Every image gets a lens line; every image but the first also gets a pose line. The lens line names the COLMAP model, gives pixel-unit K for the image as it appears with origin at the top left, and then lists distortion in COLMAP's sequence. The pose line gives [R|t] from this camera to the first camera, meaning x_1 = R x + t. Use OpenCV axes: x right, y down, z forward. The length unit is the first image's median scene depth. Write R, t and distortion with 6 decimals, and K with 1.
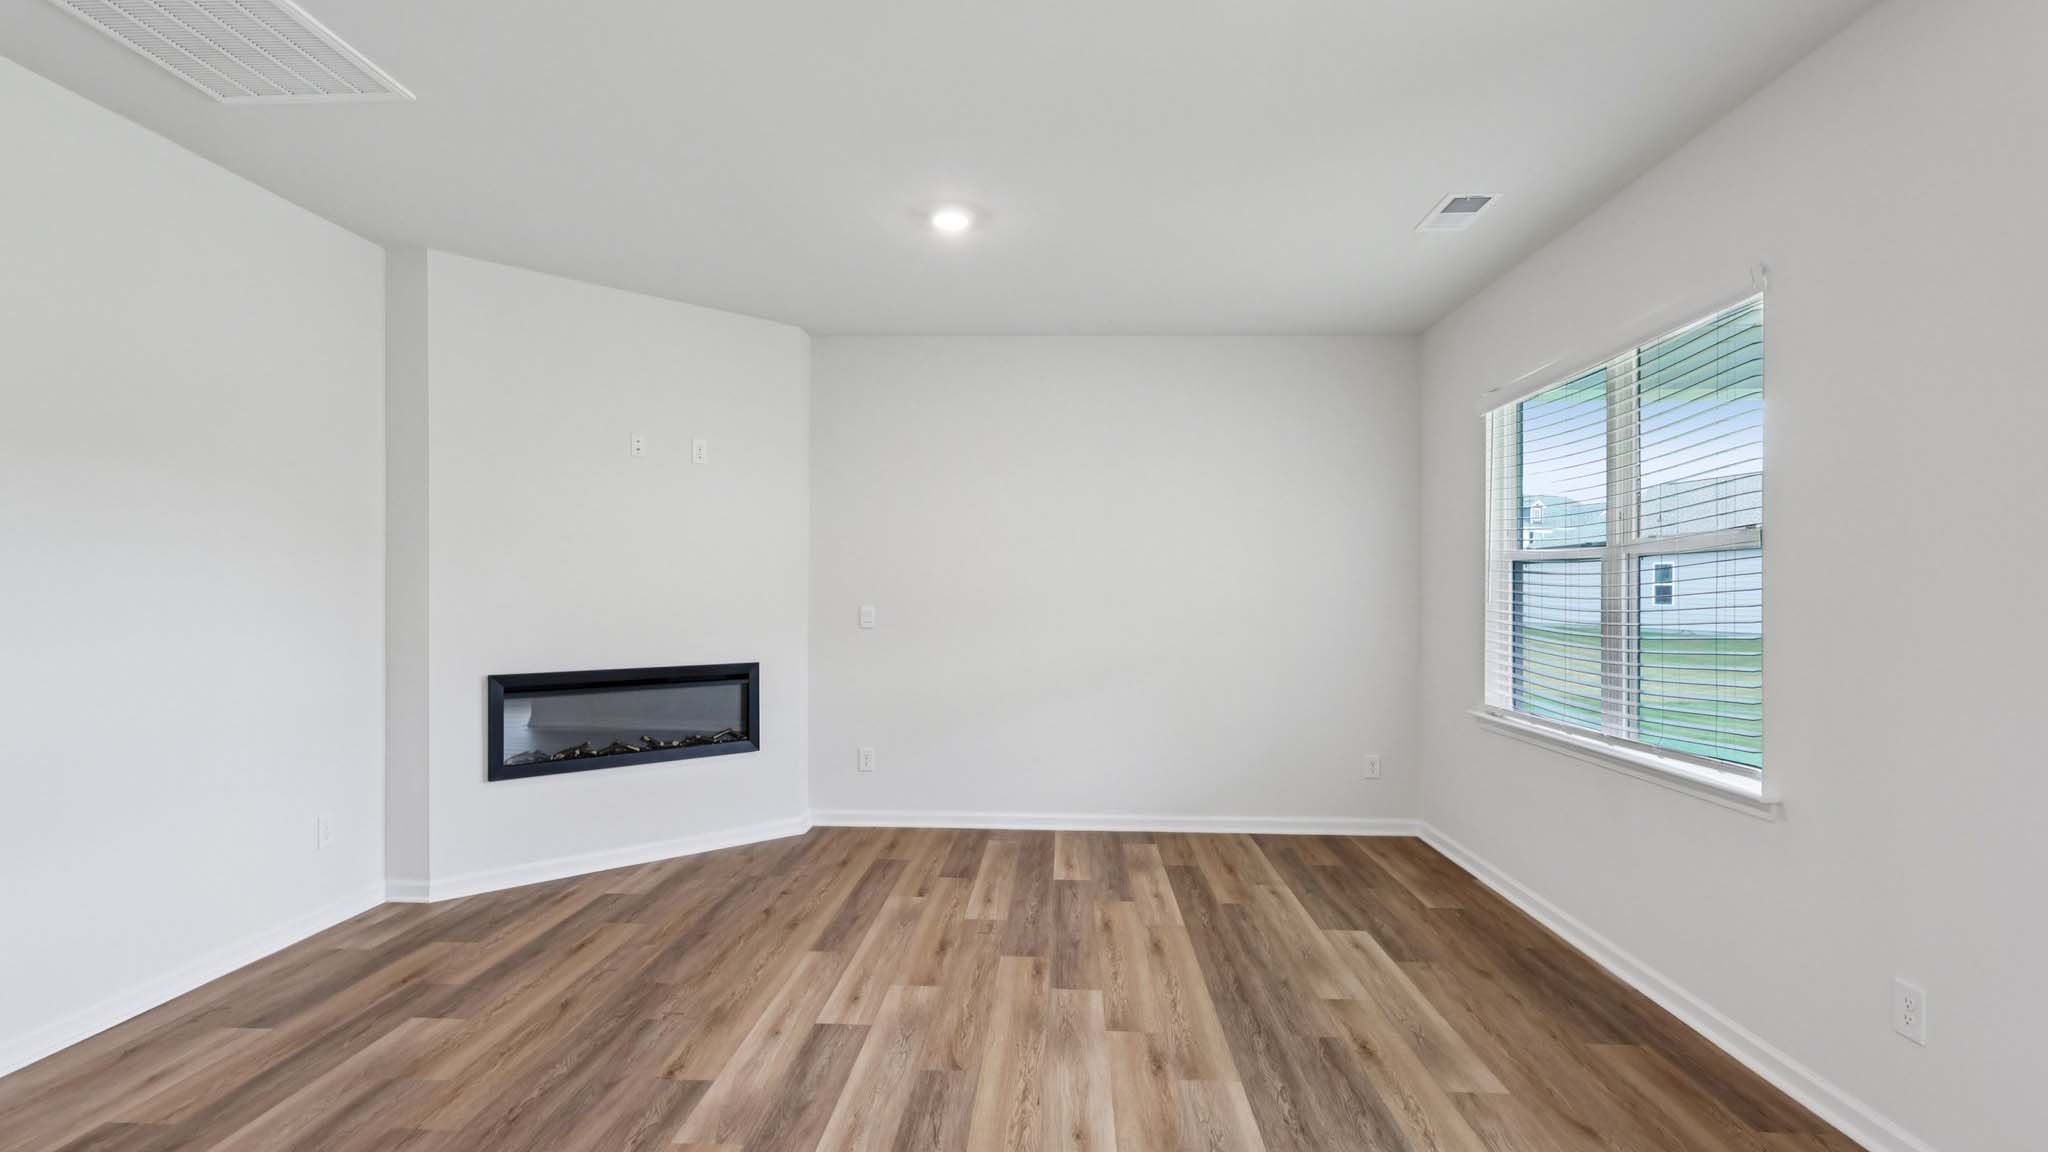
lens RADIAL K [[965.4, 0, 1018.5], [0, 965.4, 606.9], [0, 0, 1]] dist [0.002240, 0.000642]
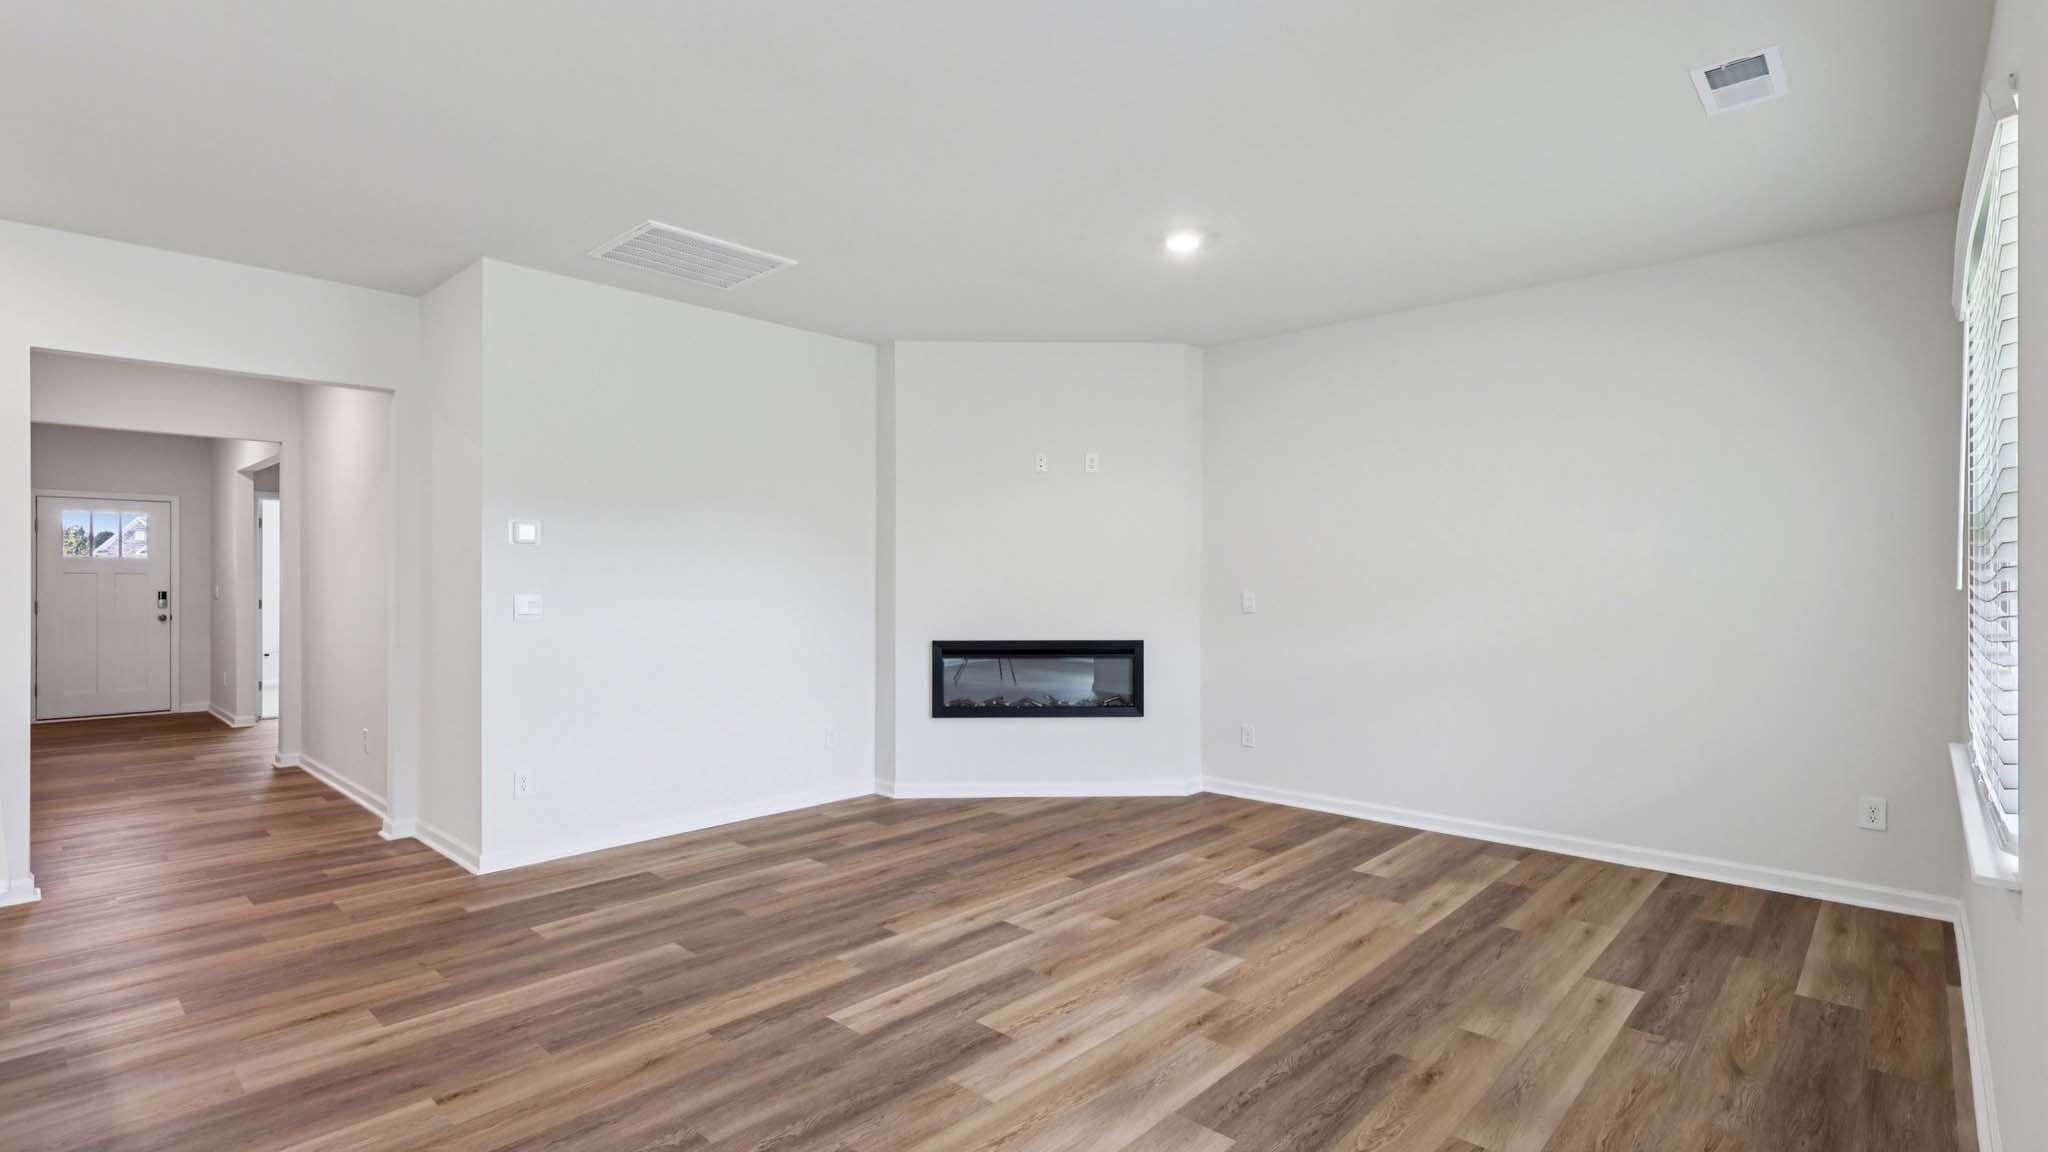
lens RADIAL K [[950.9, 0, 1022.0], [0, 950.9, 585.6], [0, 0, 1]] dist [0.000765, -0.000433]
pose [[0.766409, -0.000868, -0.642352, 0.548887], [-0.005374, 0.999955, -0.007764, 0.002740], [0.642330, 0.009403, 0.766371, 0.054809]]
